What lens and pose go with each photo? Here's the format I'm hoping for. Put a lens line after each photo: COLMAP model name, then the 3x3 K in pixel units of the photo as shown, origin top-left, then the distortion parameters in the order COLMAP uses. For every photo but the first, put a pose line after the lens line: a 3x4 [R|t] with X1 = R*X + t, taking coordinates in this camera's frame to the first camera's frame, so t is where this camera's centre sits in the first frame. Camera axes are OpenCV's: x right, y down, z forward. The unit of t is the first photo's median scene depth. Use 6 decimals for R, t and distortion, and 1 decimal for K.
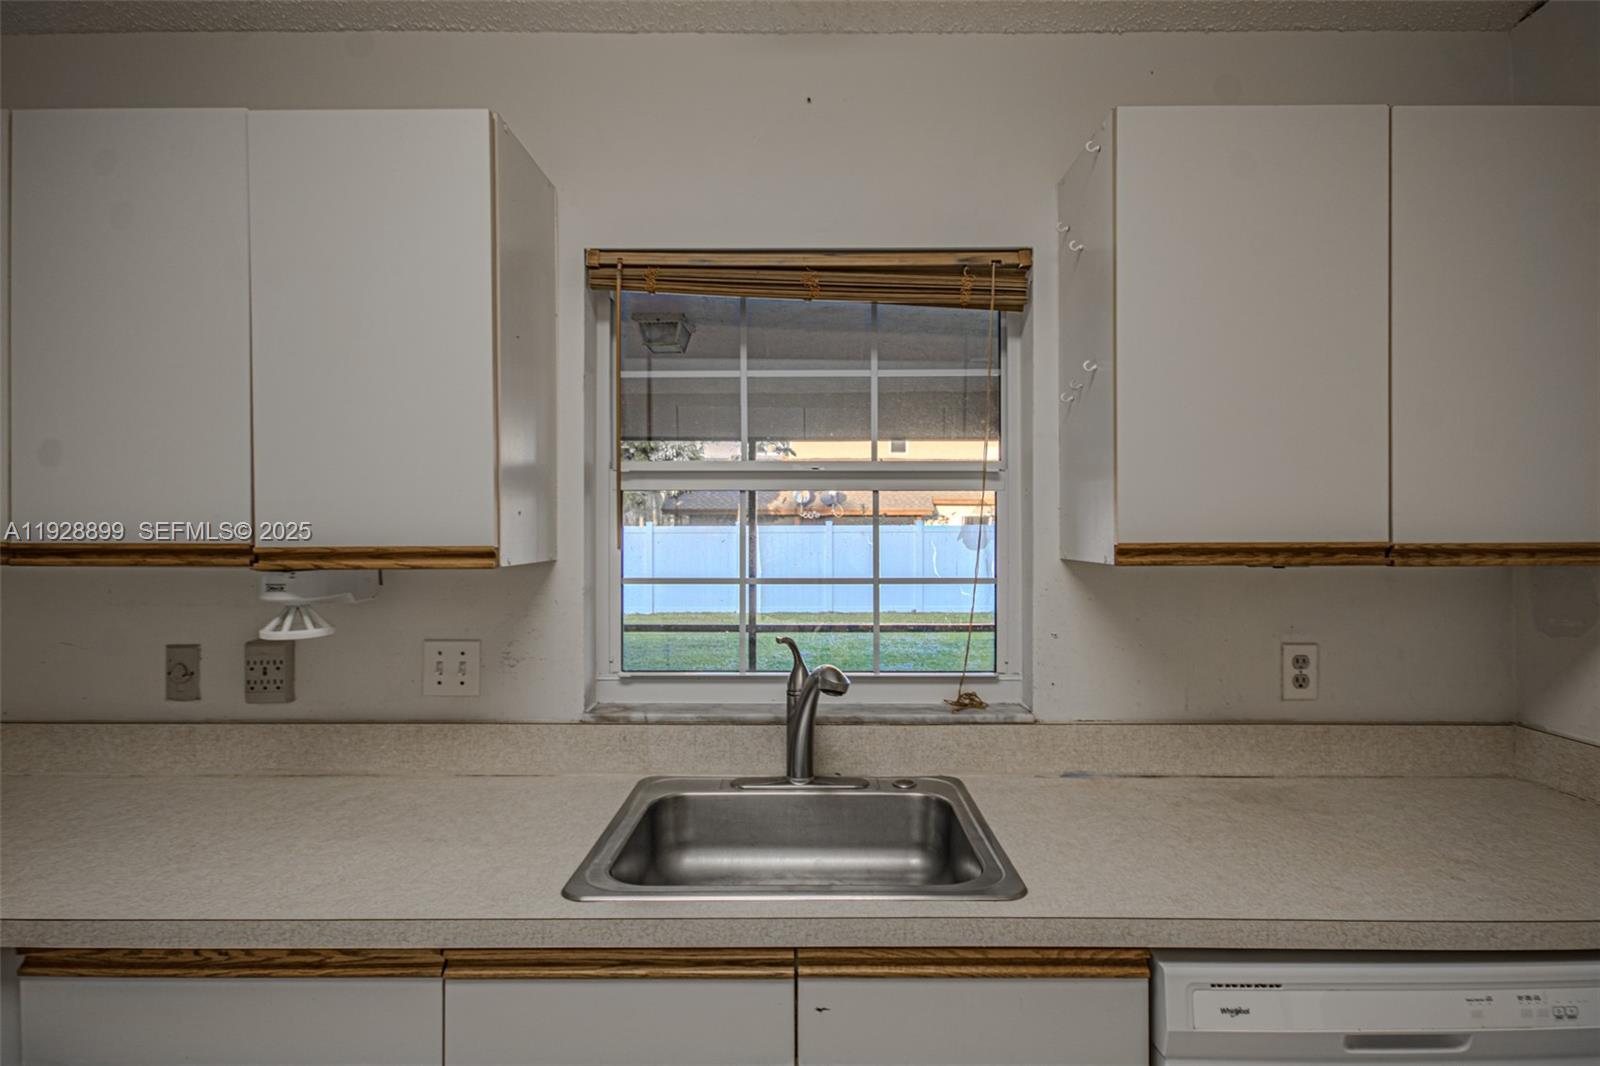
lens RADIAL K [[817.8, 0, 835.5], [0, 817.8, 534.8], [0, 0, 1]] dist [0.005489, -0.003764]
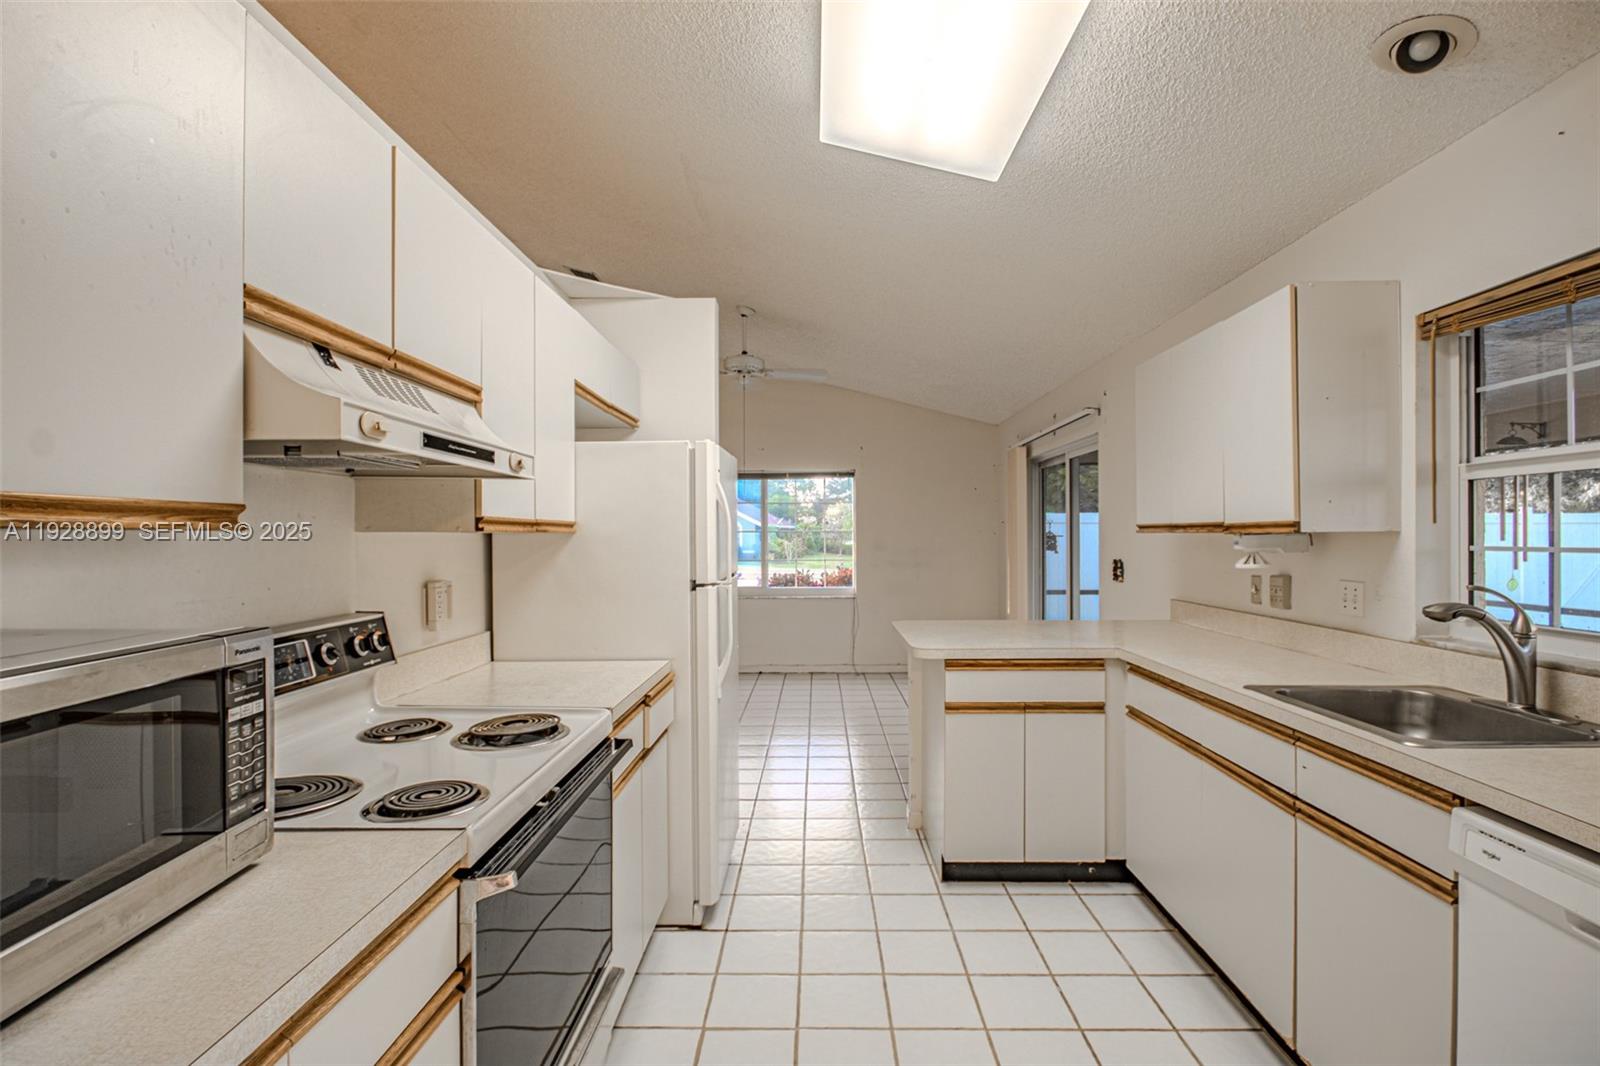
lens RADIAL K [[774.0, 0, 849.3], [0, 774.0, 538.8], [0, 0, 1]] dist [-0.001258, -0.000342]
pose [[0.037187, 0.002044, -0.999306, 1.032676], [0.004552, 0.999987, 0.002215, 0.036725], [0.999298, -0.004632, 0.037177, -0.050021]]
